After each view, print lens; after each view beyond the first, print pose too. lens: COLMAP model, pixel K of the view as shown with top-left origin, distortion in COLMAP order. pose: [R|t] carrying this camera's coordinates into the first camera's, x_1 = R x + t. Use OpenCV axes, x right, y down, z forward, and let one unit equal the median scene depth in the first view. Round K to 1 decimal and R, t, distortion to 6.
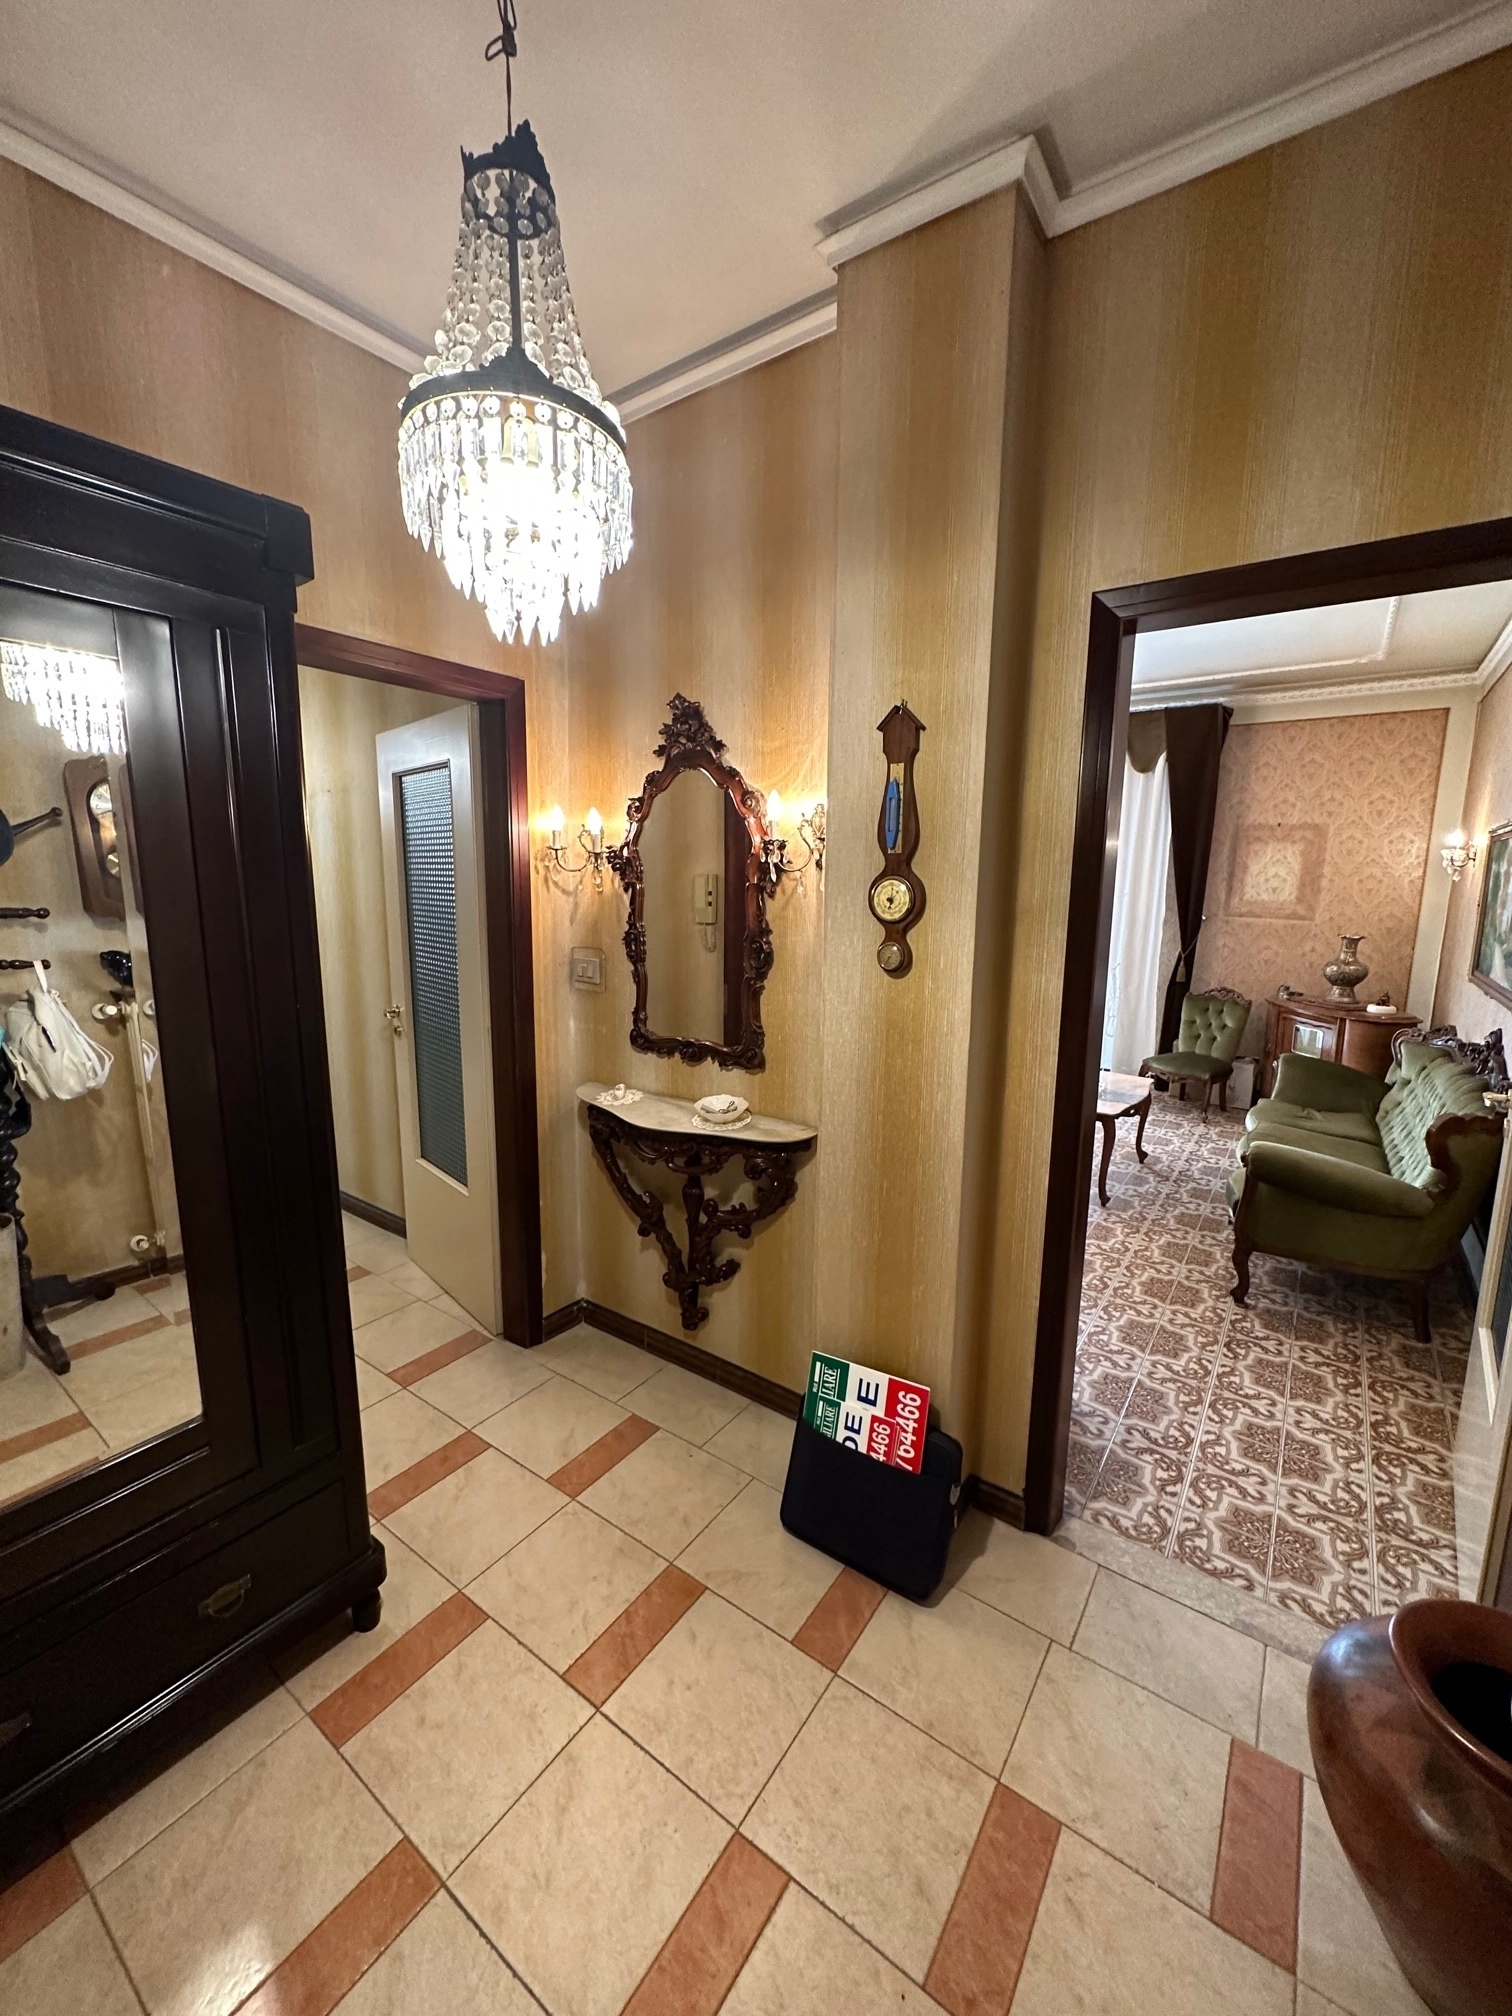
lens RADIAL K [[801.8, 0, 755.9], [0, 801.8, 1009.9], [0, 0, 1]] dist [-0.003530, 0.000783]
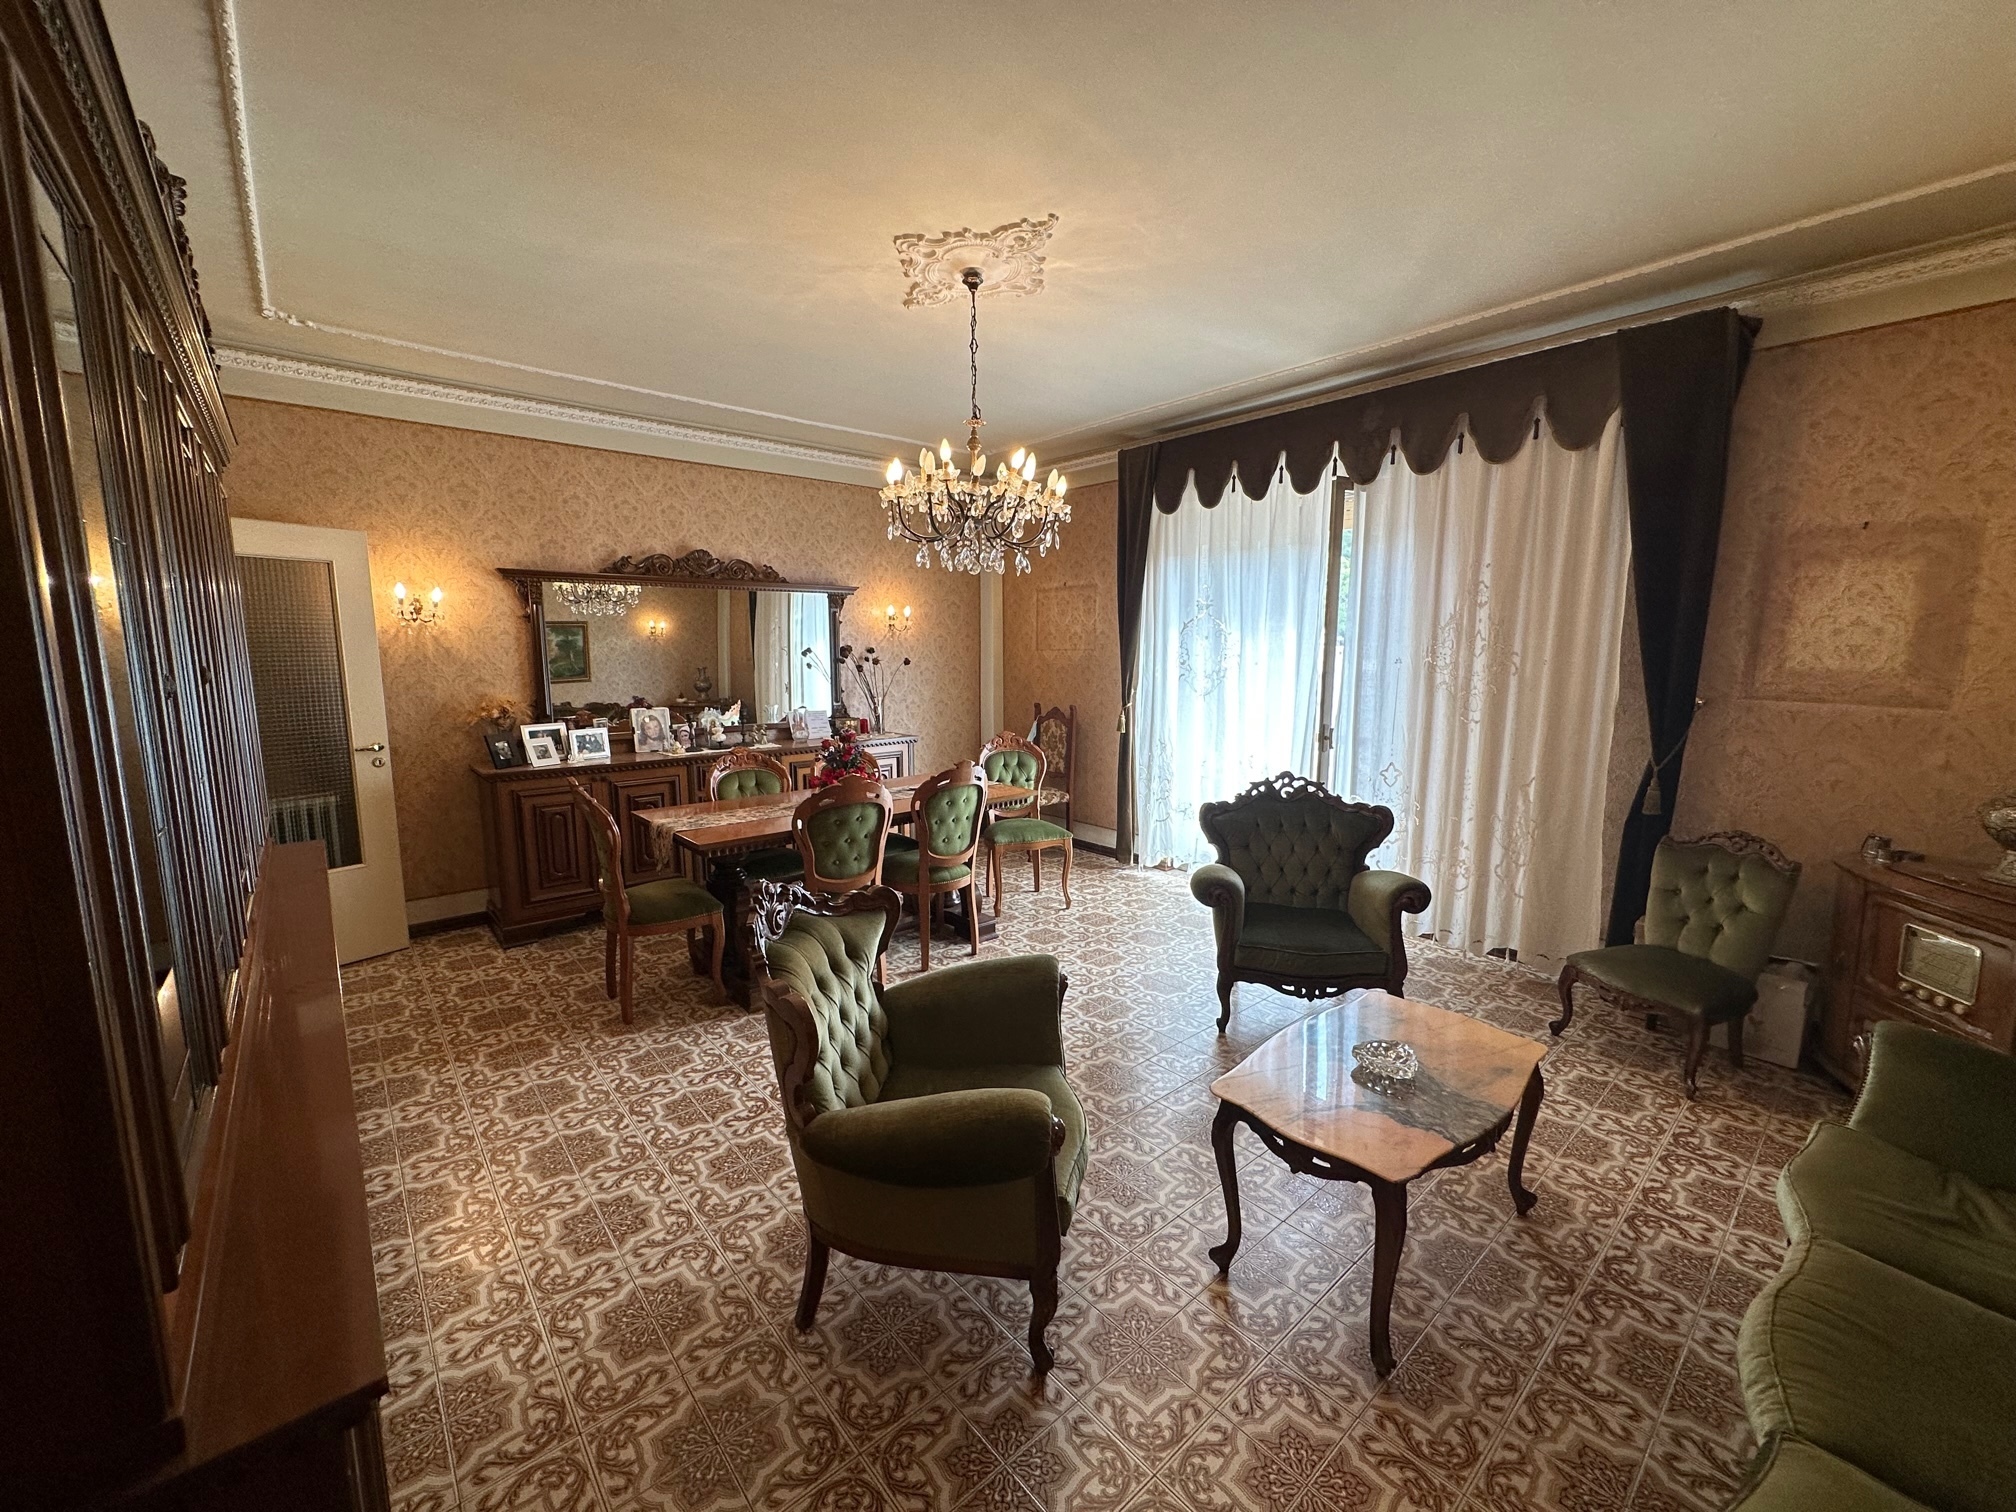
lens RADIAL K [[801.8, 0, 1009.0], [0, 801.8, 758.1], [0, 0, 1]] dist [-0.003530, 0.000783]
pose [[0.972563, 0.020754, -0.231711, 0.232683], [-0.027707, 0.999257, -0.026793, -0.049915], [0.230983, 0.032478, 0.972416, 0.366536]]
